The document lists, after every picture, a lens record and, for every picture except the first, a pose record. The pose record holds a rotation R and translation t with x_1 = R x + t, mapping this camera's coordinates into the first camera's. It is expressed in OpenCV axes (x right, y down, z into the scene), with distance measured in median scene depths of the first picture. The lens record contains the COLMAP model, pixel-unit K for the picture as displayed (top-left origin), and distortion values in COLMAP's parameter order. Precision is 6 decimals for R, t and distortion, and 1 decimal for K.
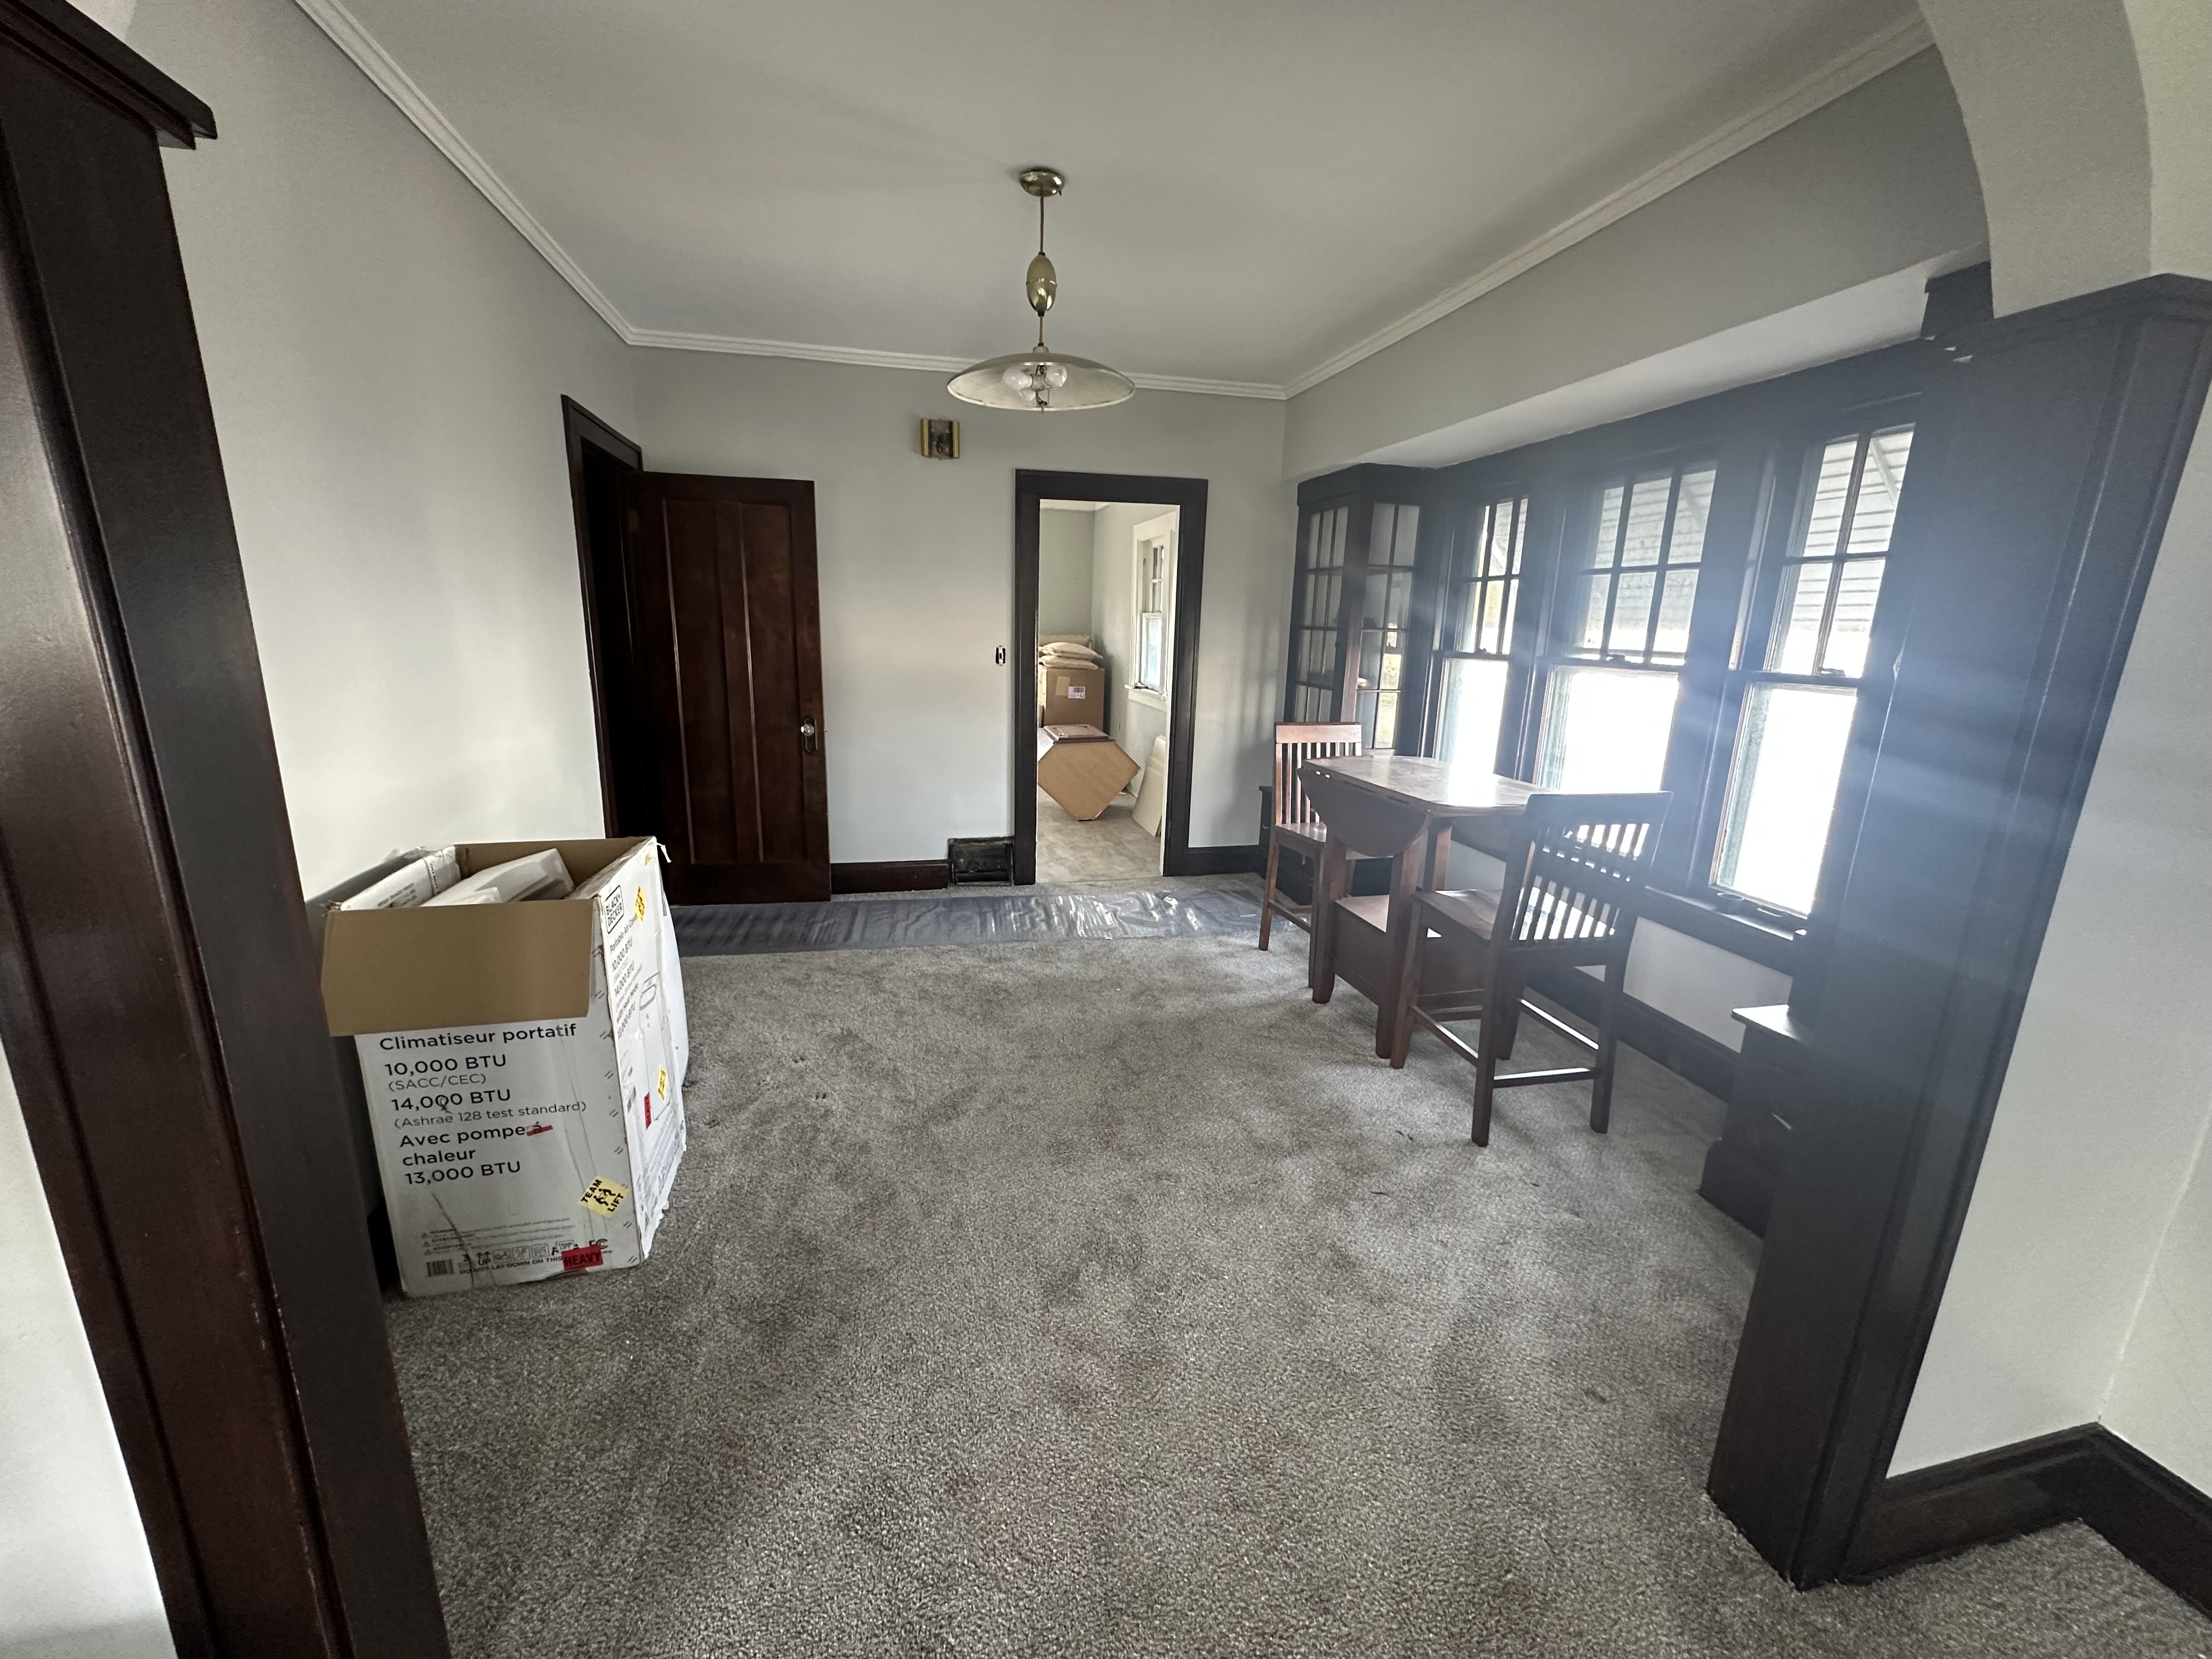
lens RADIAL K [[894.0, 0, 1118.7], [0, 894.0, 819.2], [0, 0, 1]] dist [-0.003200, 0.000542]
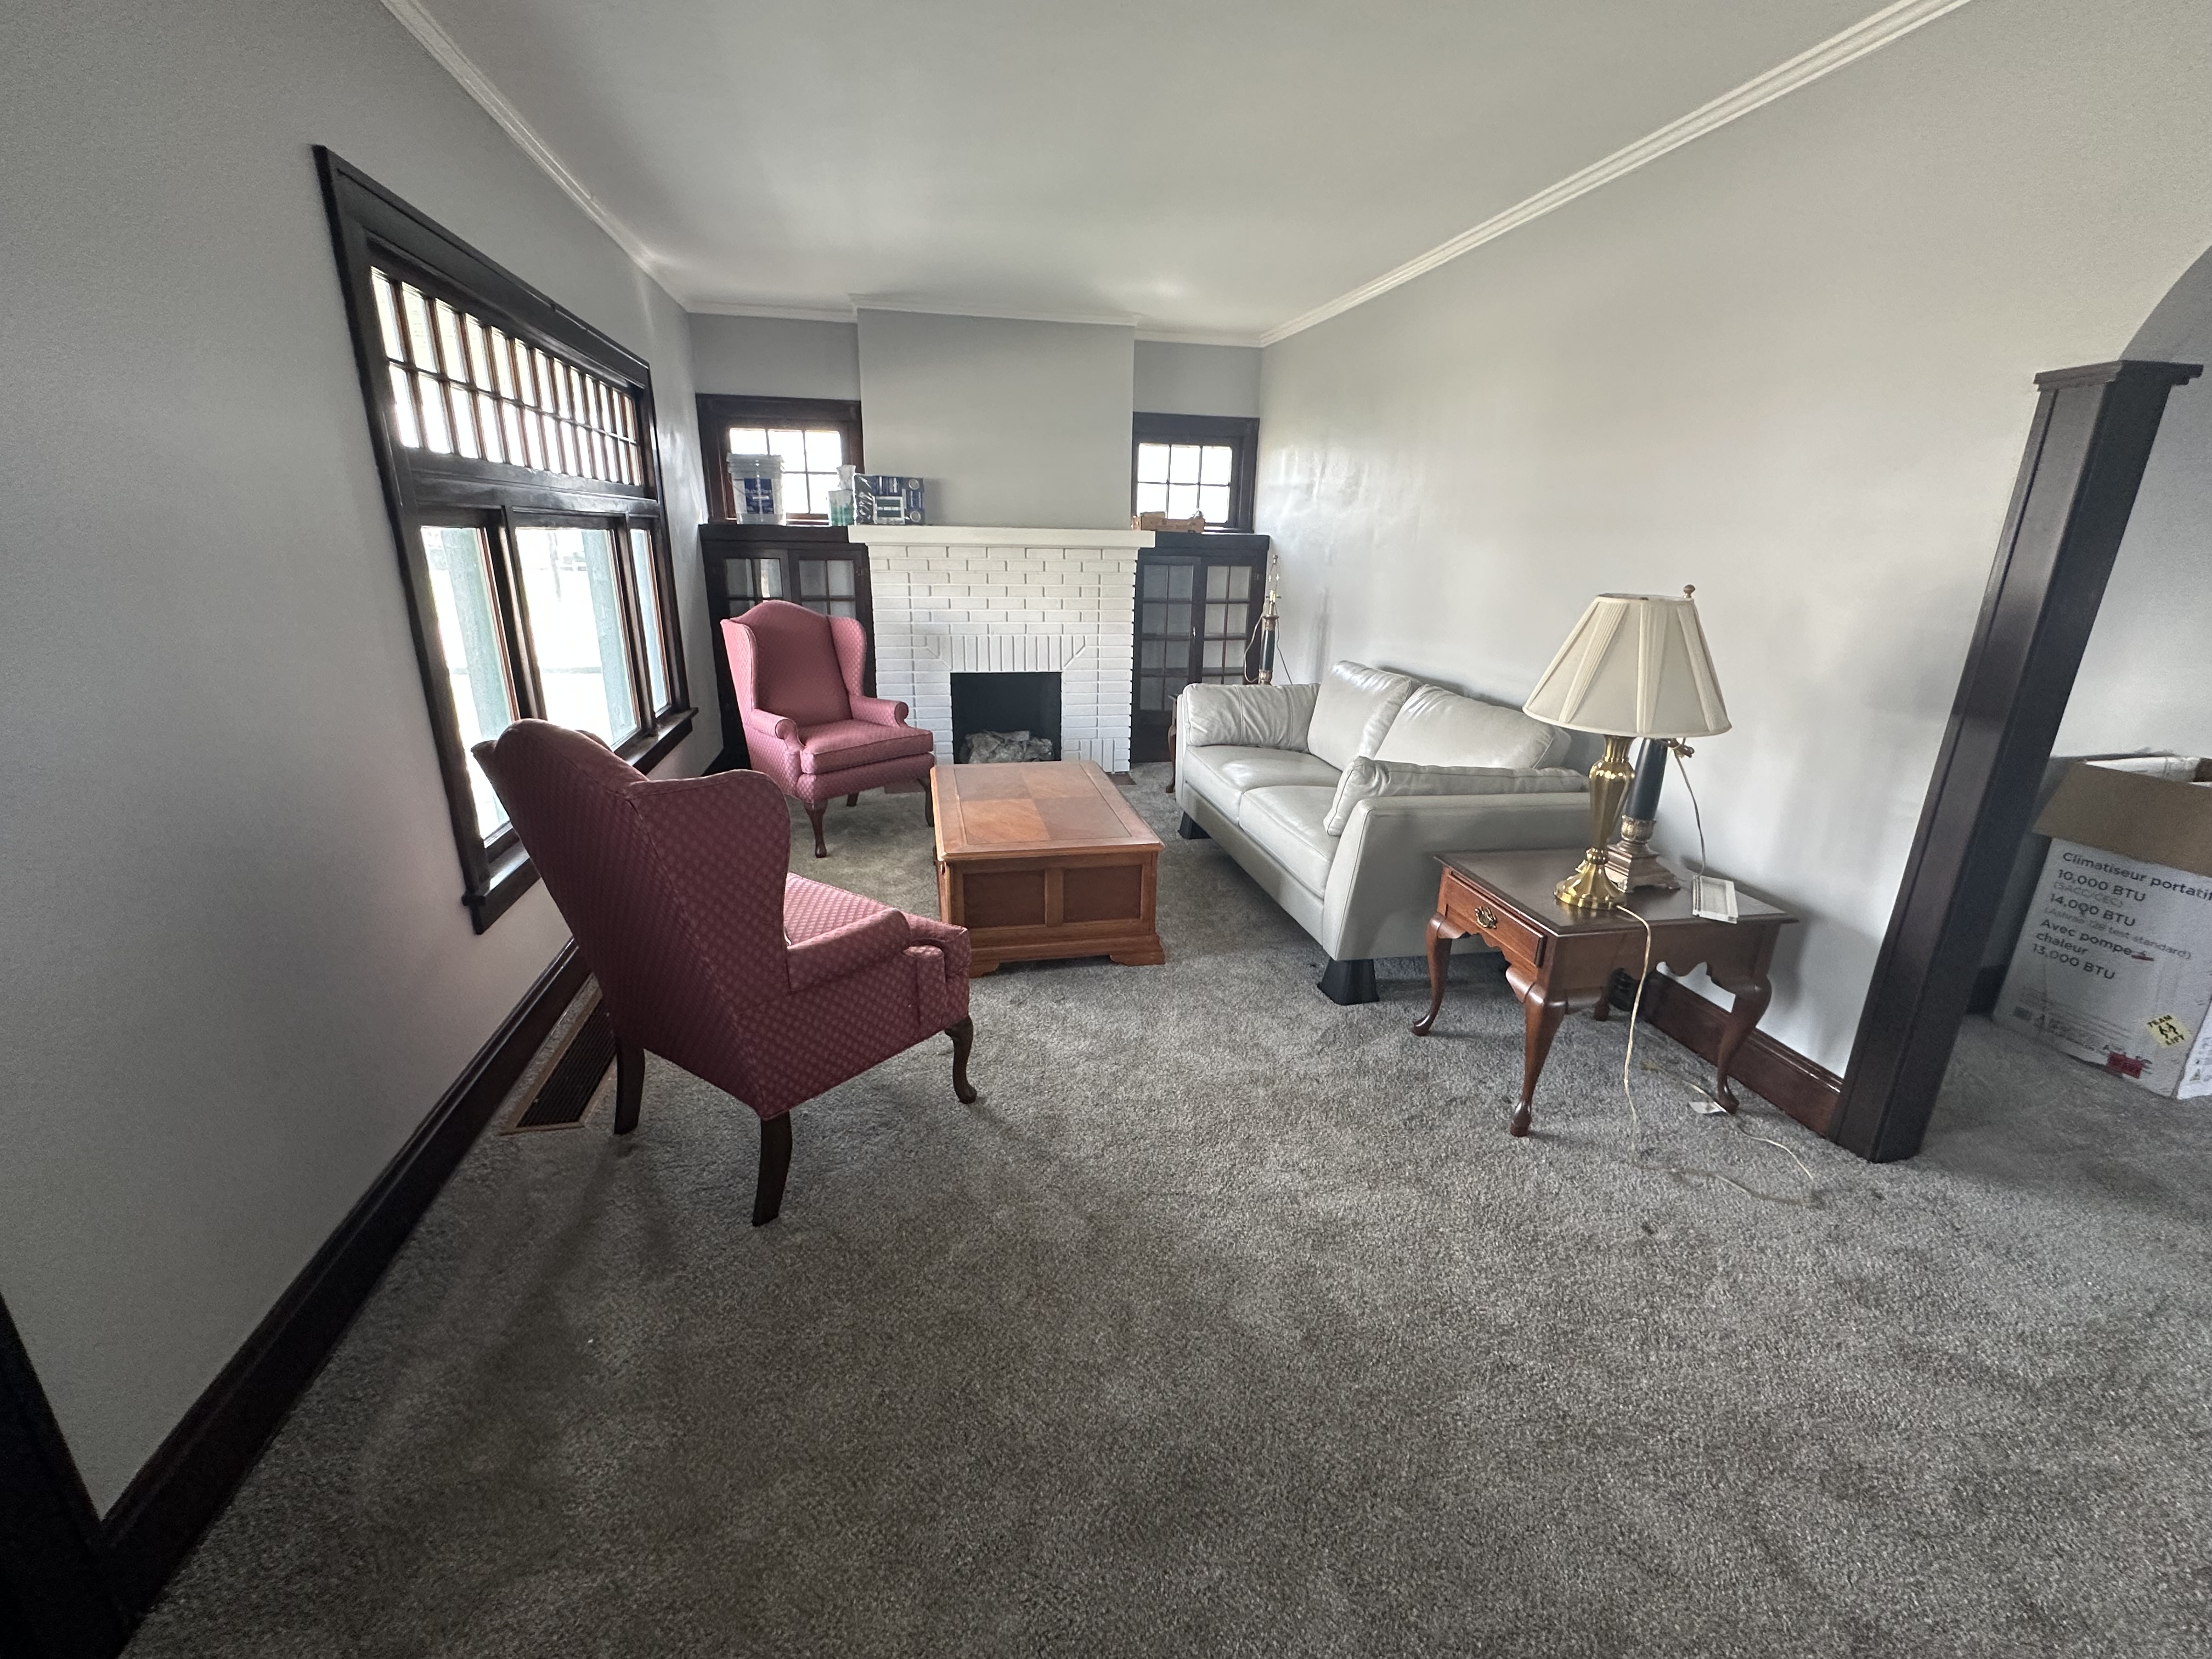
lens RADIAL K [[894.0, 0, 1116.8], [0, 894.0, 829.7], [0, 0, 1]] dist [-0.003200, 0.000542]
pose [[-0.037850, 0.266250, -0.963161, 0.702881], [-0.254073, 0.929612, 0.266960, 0.203735], [0.966444, 0.254818, 0.032461, -0.645470]]
